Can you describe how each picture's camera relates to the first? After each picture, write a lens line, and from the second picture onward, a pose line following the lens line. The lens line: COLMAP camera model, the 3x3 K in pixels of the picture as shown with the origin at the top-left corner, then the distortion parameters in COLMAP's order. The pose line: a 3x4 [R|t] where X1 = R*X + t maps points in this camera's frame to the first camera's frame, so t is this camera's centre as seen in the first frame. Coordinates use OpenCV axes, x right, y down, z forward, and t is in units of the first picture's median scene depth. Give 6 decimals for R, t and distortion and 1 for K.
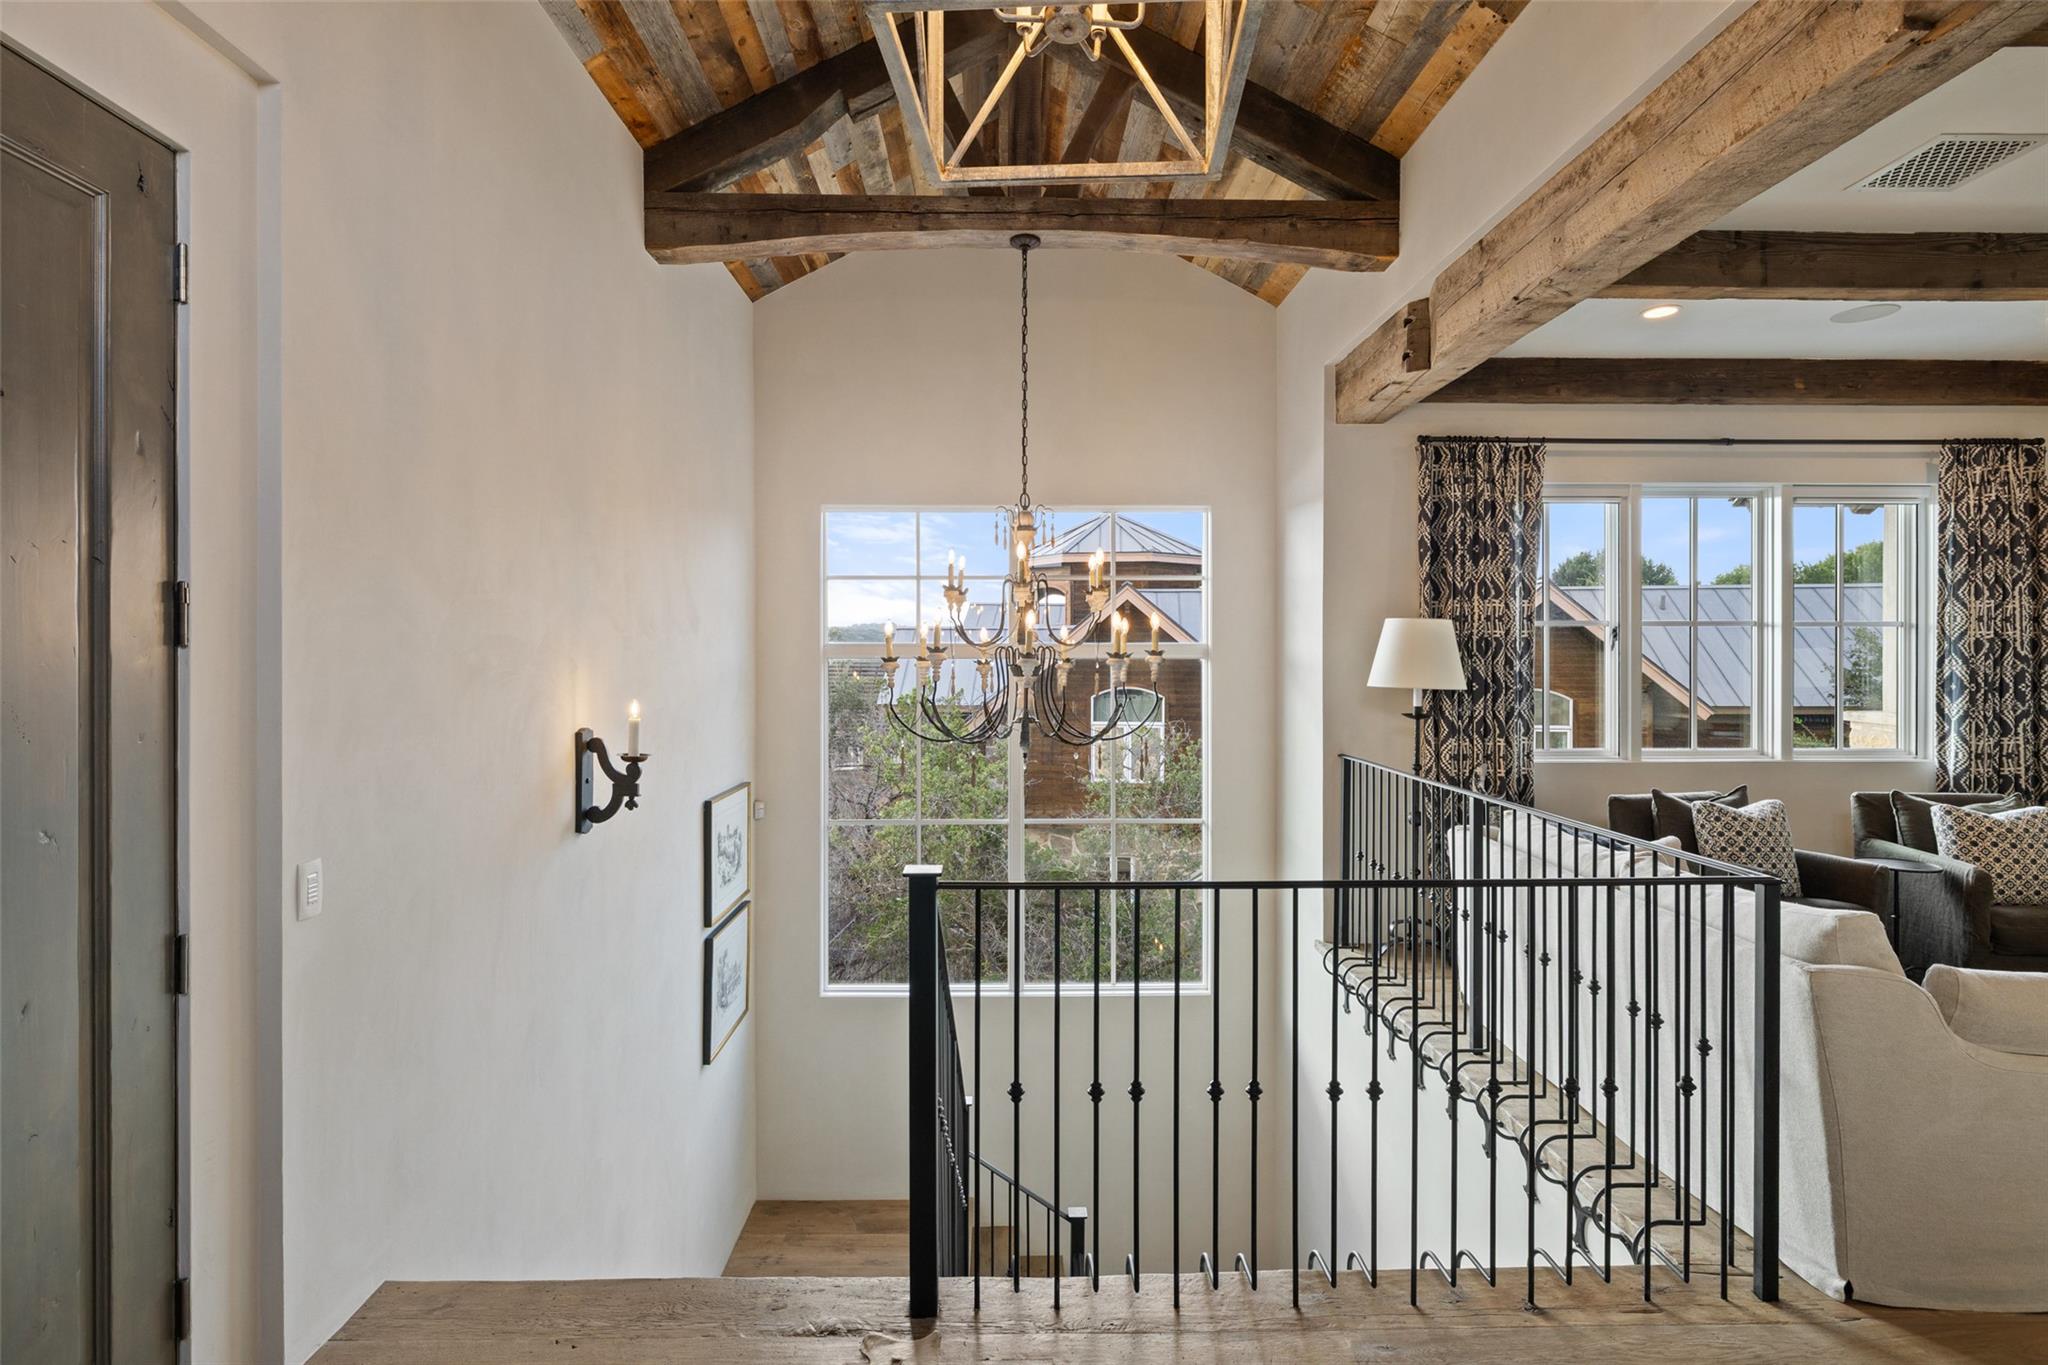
lens RADIAL K [[1027.6, 0, 1019.4], [0, 1027.6, 662.4], [0, 0, 1]] dist [0.001949, 0.000764]
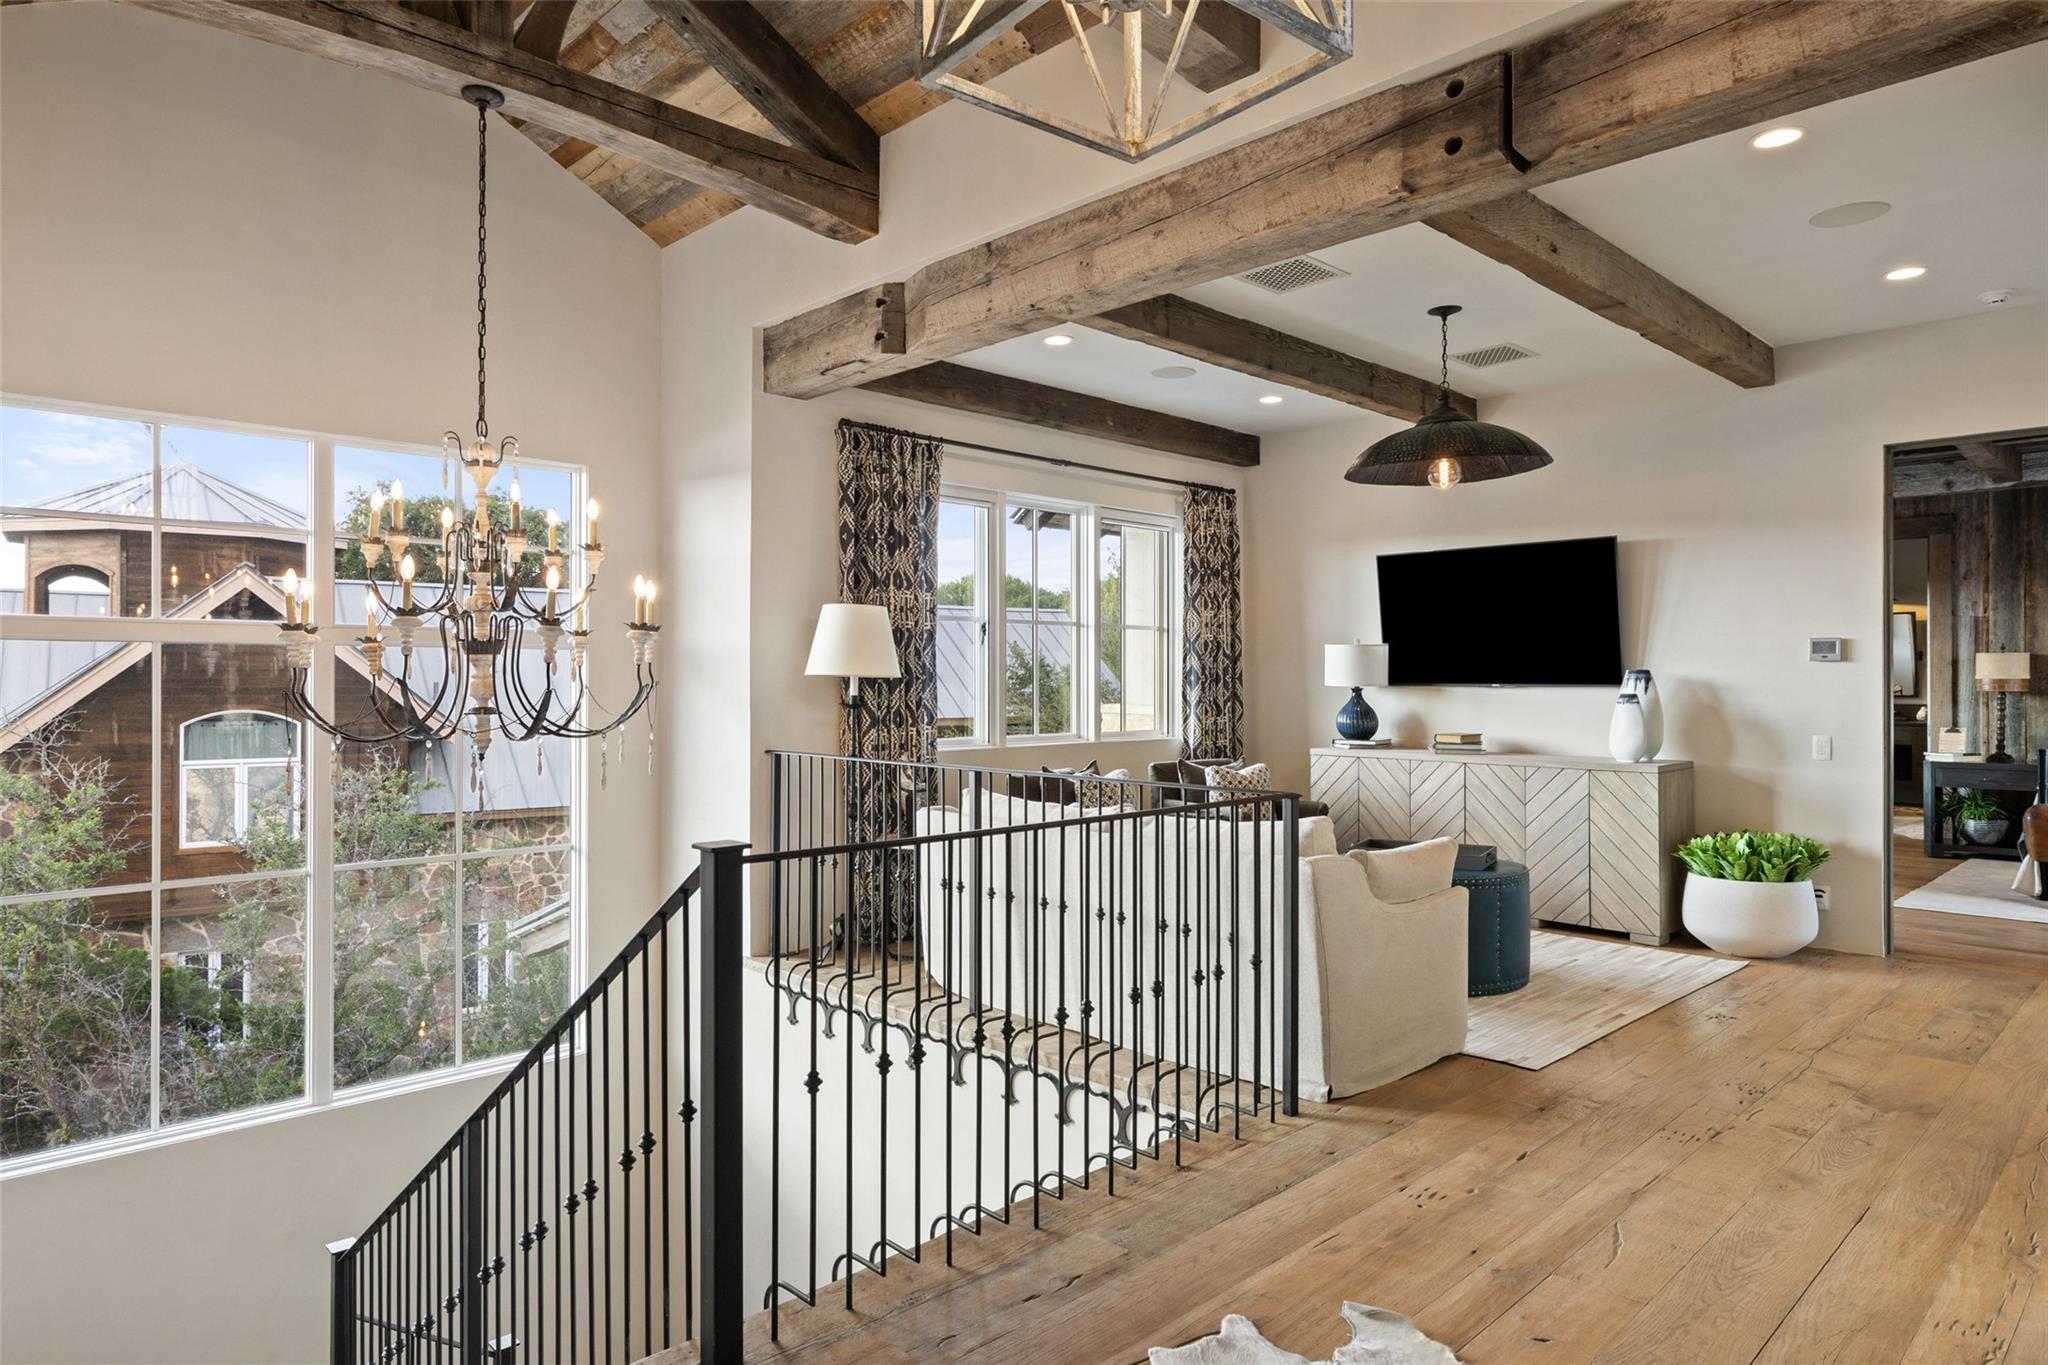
lens RADIAL K [[1215.8, 0, 1027.7], [0, 1215.8, 676.5], [0, 0, 1]] dist [0.002132, 0.000483]
pose [[0.735639, 0.001521, 0.677372, -0.290773], [0.003522, 0.999975, -0.006070, 0.034430], [-0.677364, 0.006851, 0.735616, 0.042447]]
